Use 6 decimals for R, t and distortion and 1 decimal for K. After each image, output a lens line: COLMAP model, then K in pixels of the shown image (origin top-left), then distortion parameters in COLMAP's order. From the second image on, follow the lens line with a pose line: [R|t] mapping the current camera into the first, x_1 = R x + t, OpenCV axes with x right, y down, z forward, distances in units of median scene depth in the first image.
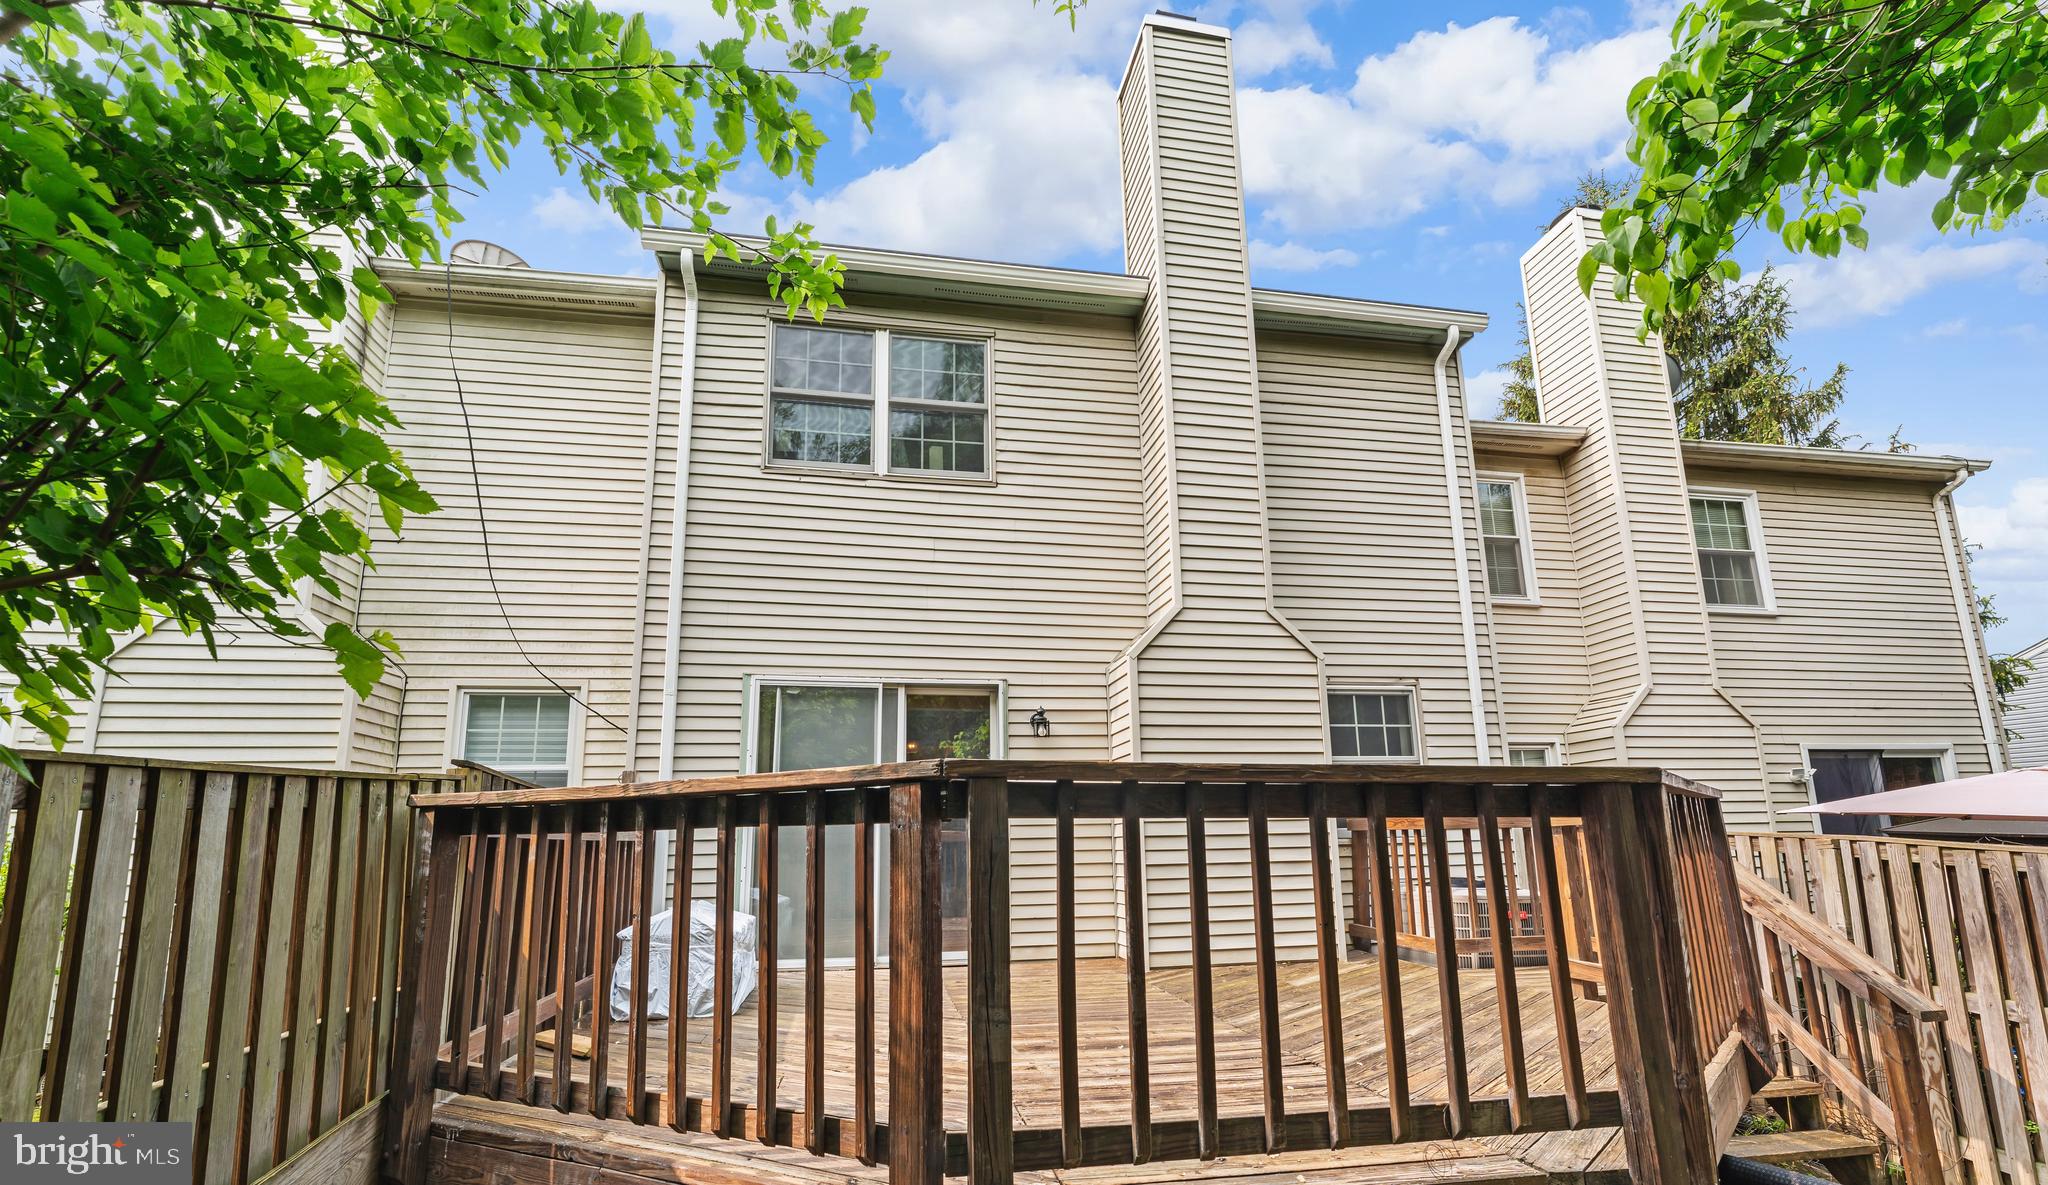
lens RADIAL K [[963.0, 0, 1024.0], [0, 963.0, 592.5], [0, 0, 1]] dist [-0.000792, 0.000122]
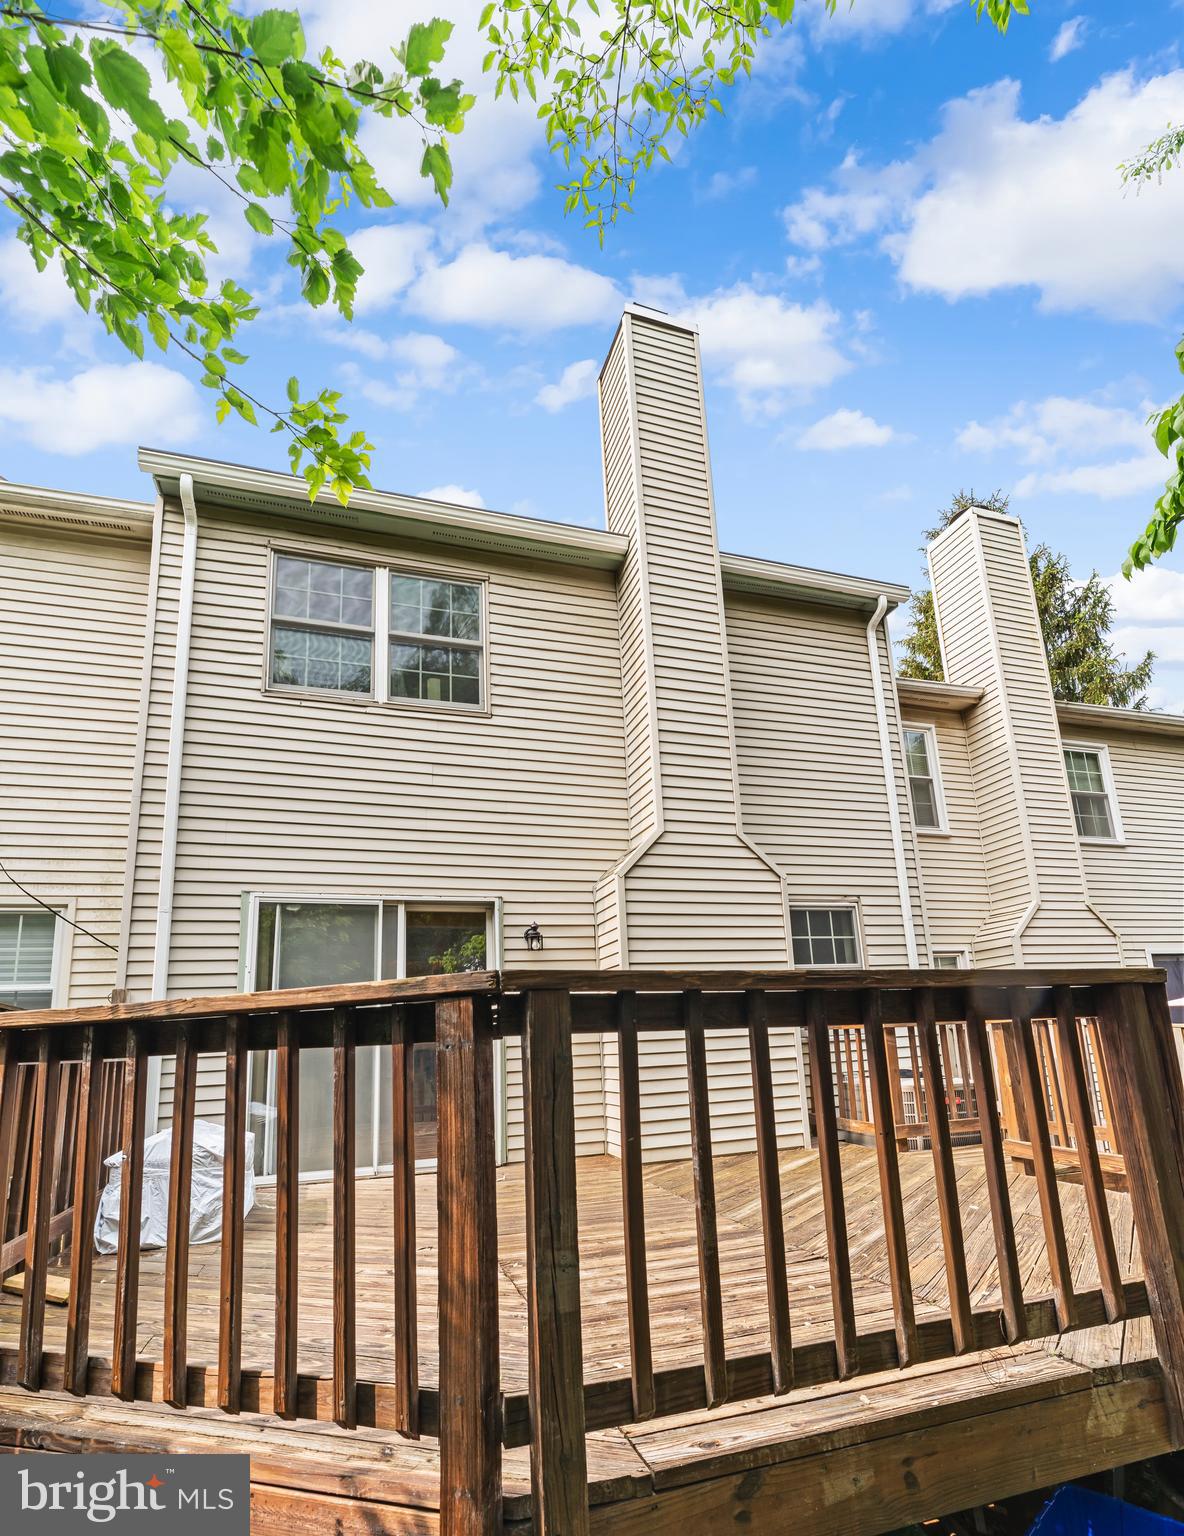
lens RADIAL K [[793.5, 0, 594.0], [0, 793.5, 834.7], [0, 0, 1]] dist [-0.002493, -0.000300]
pose [[0.988989, 0.010425, 0.147625, -0.048755], [-0.010389, 0.999946, -0.001020, 0.021810], [-0.147627, -0.000525, 0.989043, 0.119792]]
